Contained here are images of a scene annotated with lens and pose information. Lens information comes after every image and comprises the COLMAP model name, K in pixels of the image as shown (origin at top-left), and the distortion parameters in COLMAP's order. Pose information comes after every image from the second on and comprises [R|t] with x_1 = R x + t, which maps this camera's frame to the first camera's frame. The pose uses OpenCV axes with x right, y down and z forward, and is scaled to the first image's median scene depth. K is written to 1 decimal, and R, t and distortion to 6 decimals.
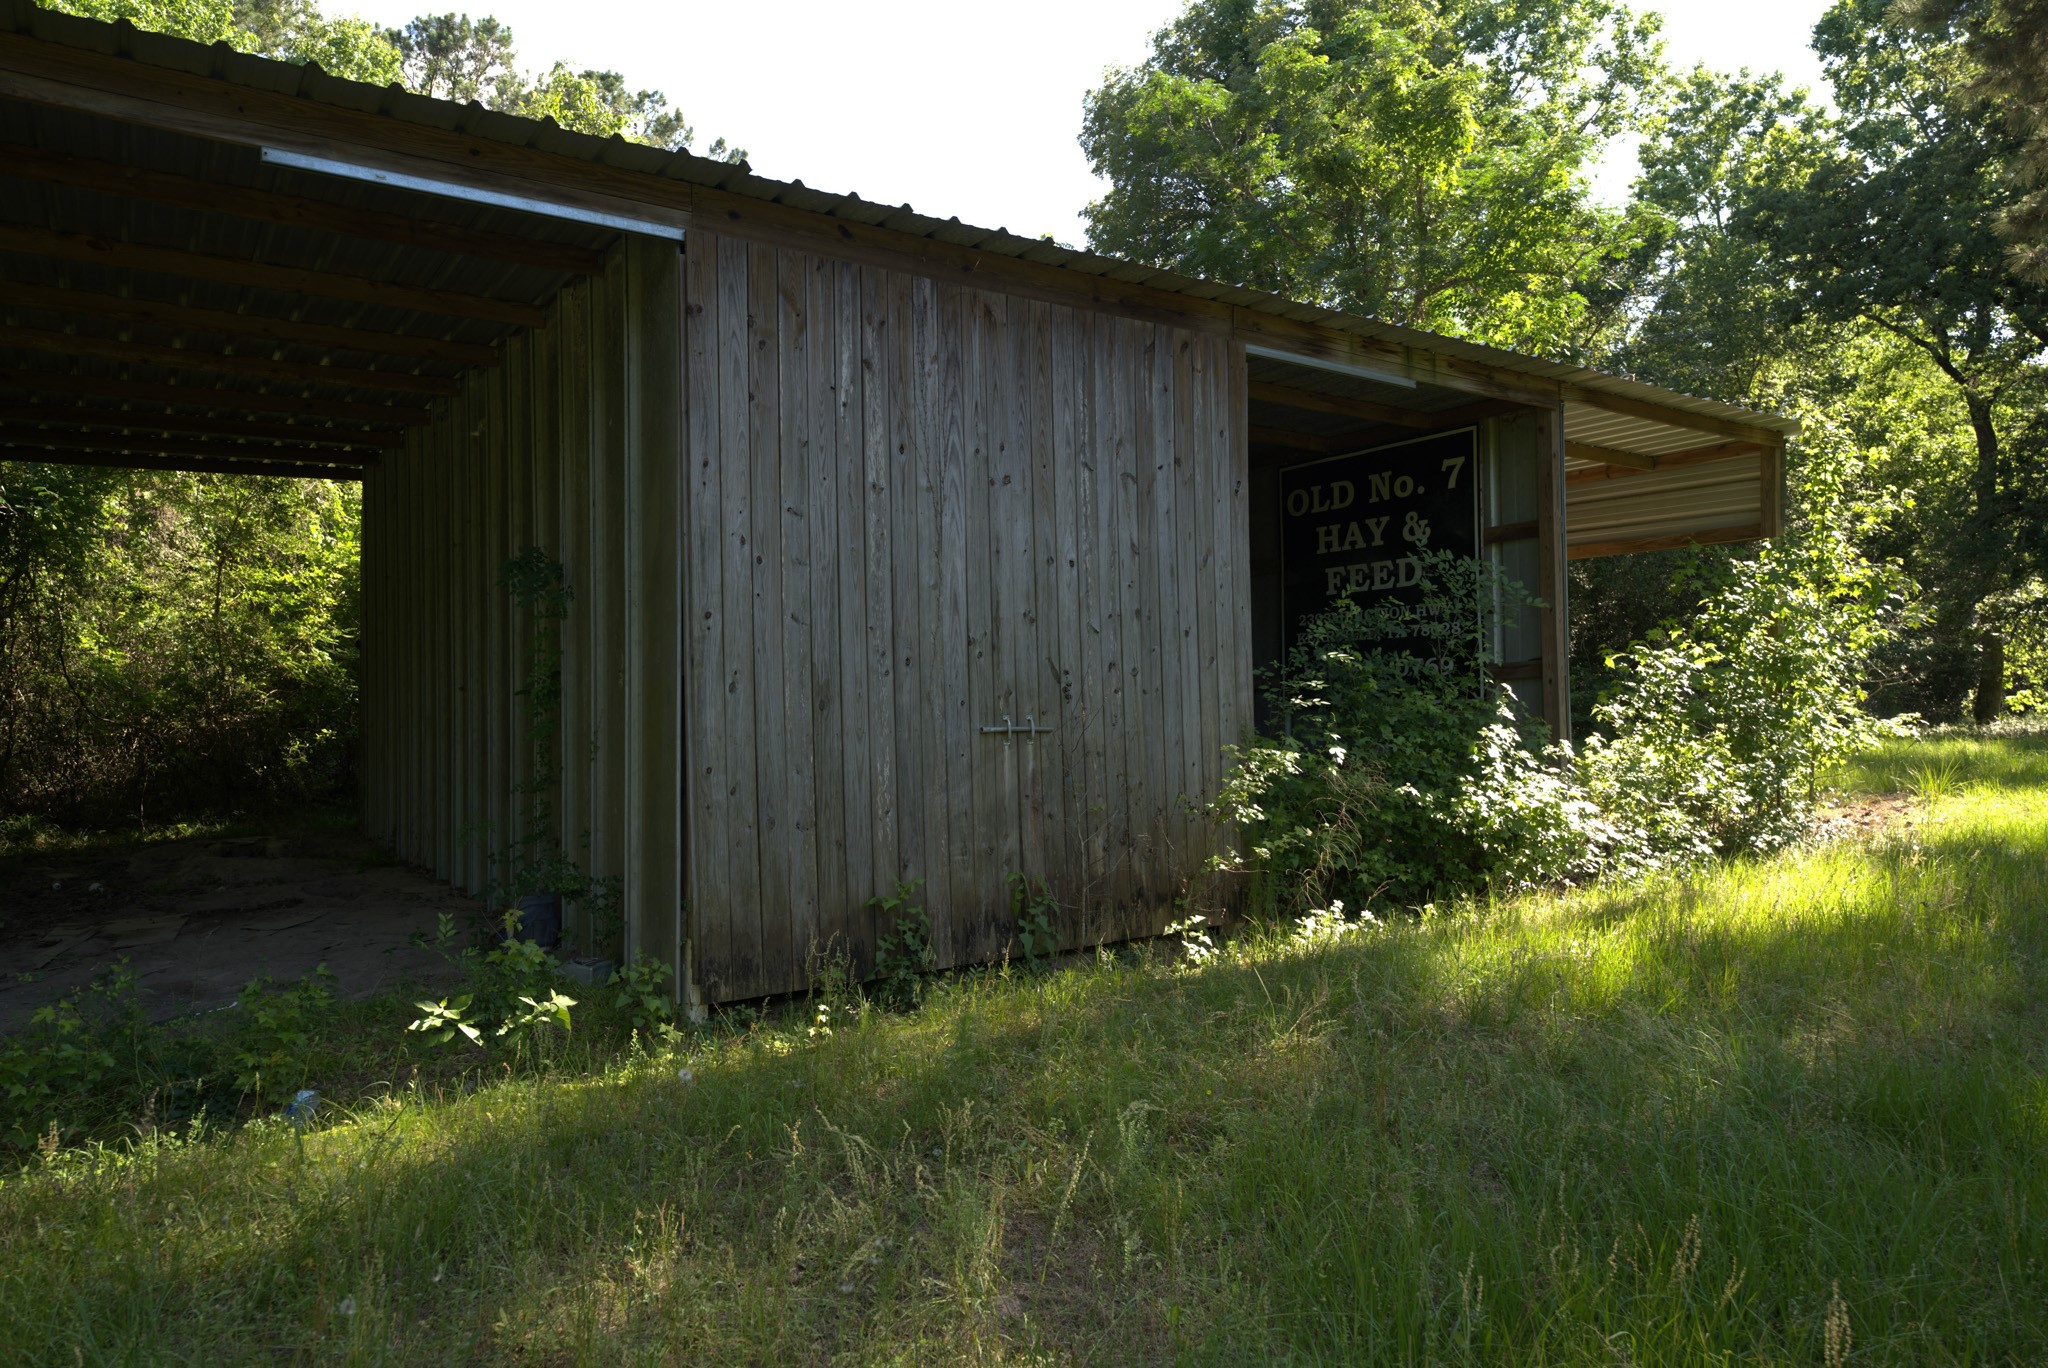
lens RADIAL K [[1340.7, 0, 1025.9], [0, 1340.7, 676.1], [0, 0, 1]] dist [0.020954, 0.002309]
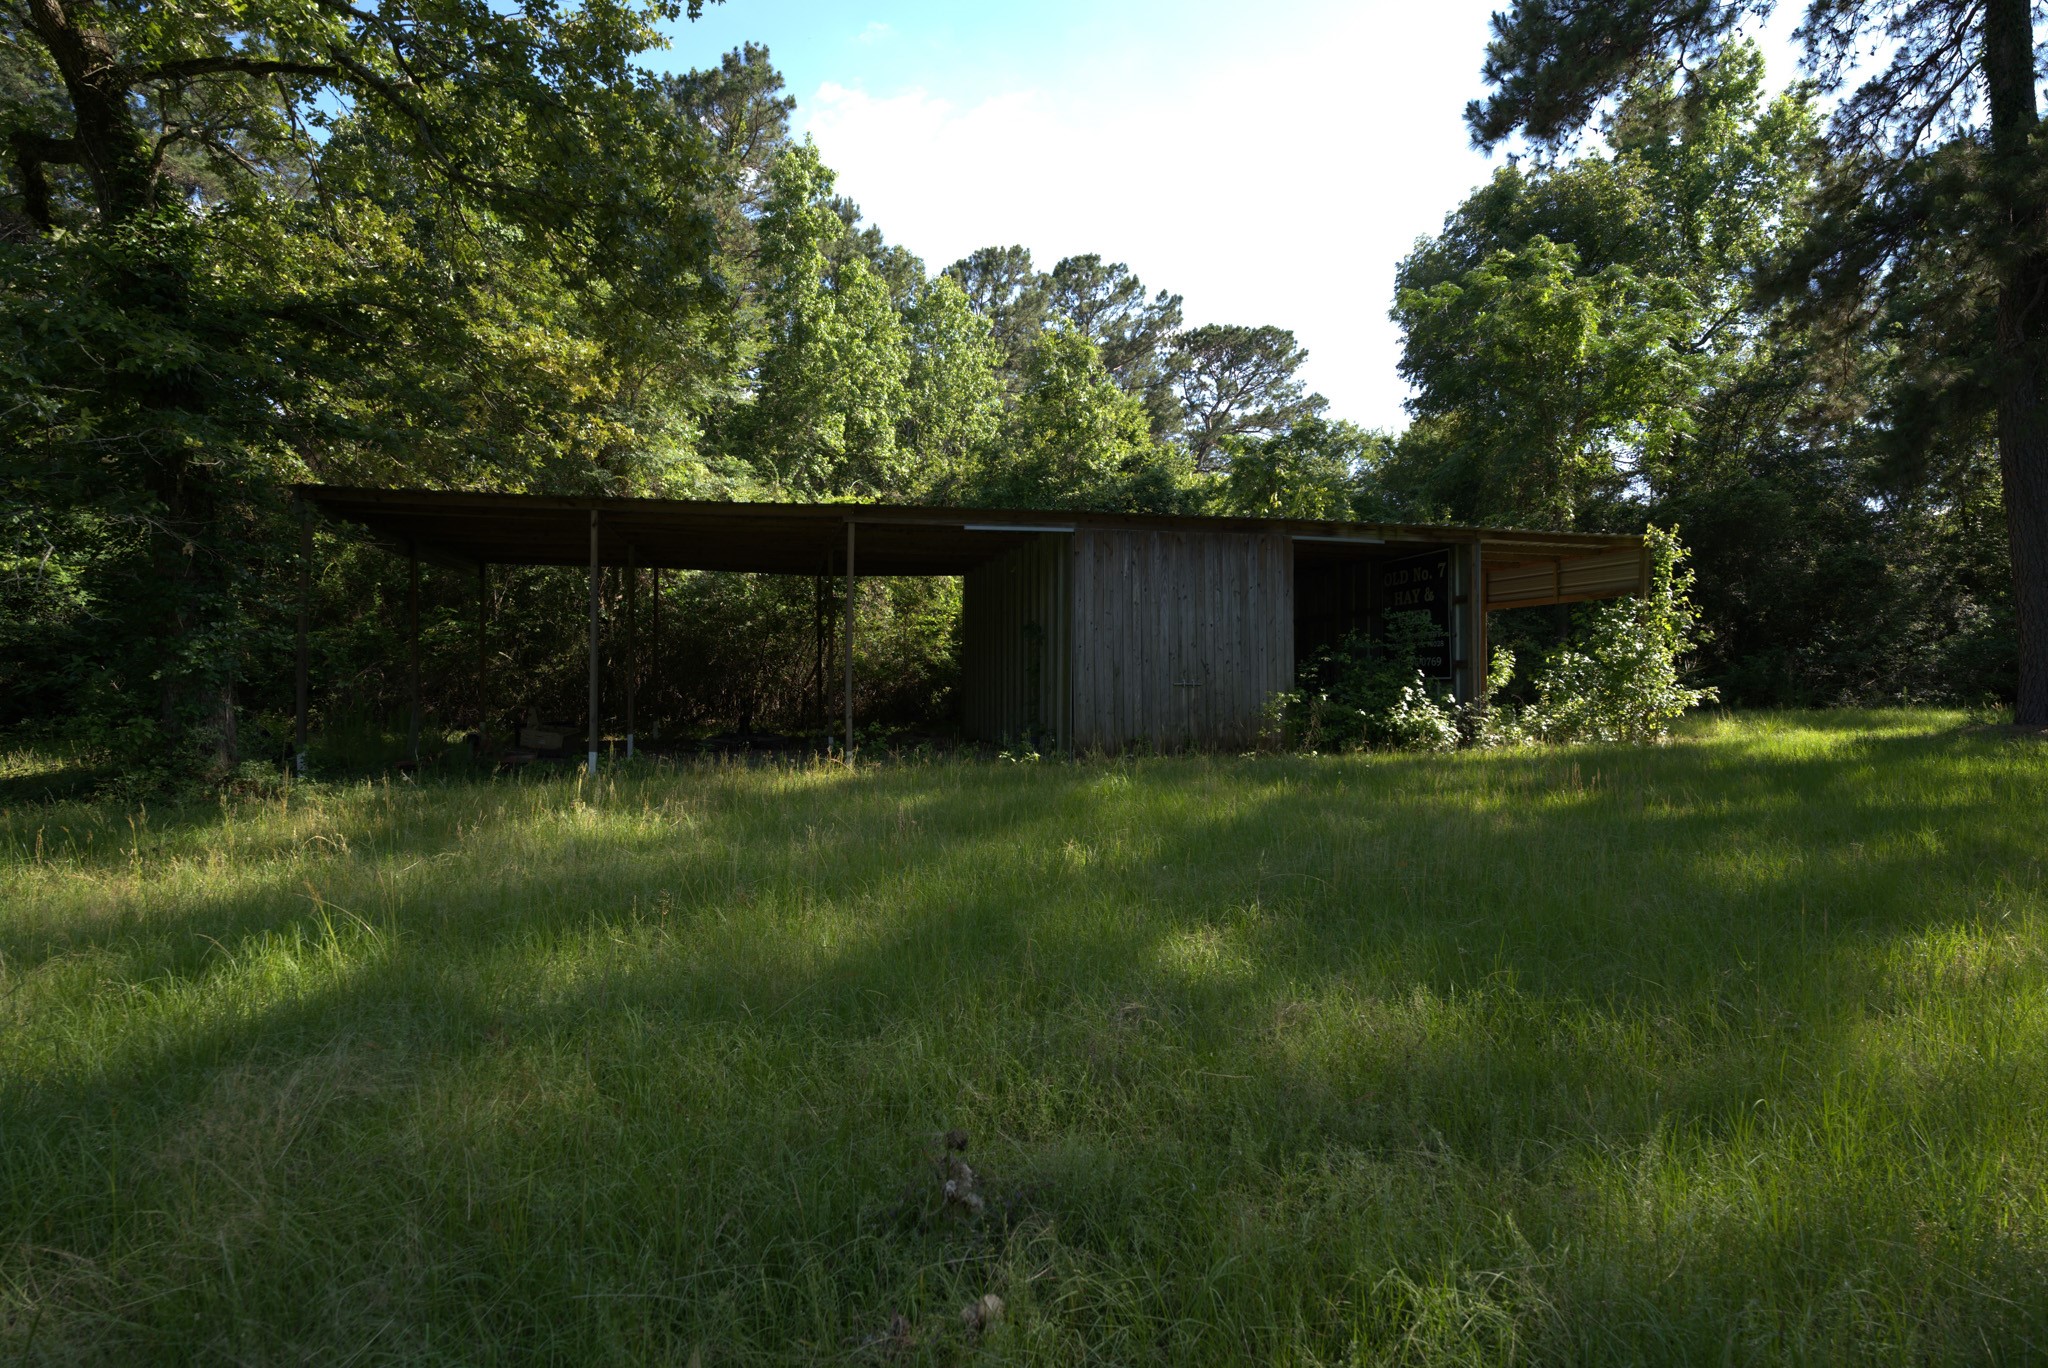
lens RADIAL K [[1120.9, 0, 1025.0], [0, 1120.9, 682.4], [0, 0, 1]] dist [-0.000216, -0.000016]
pose [[0.932894, 0.009711, -0.360021, 0.274053], [-0.002767, 0.999800, 0.019799, -0.005596], [0.360142, -0.017474, 0.932734, -0.703775]]
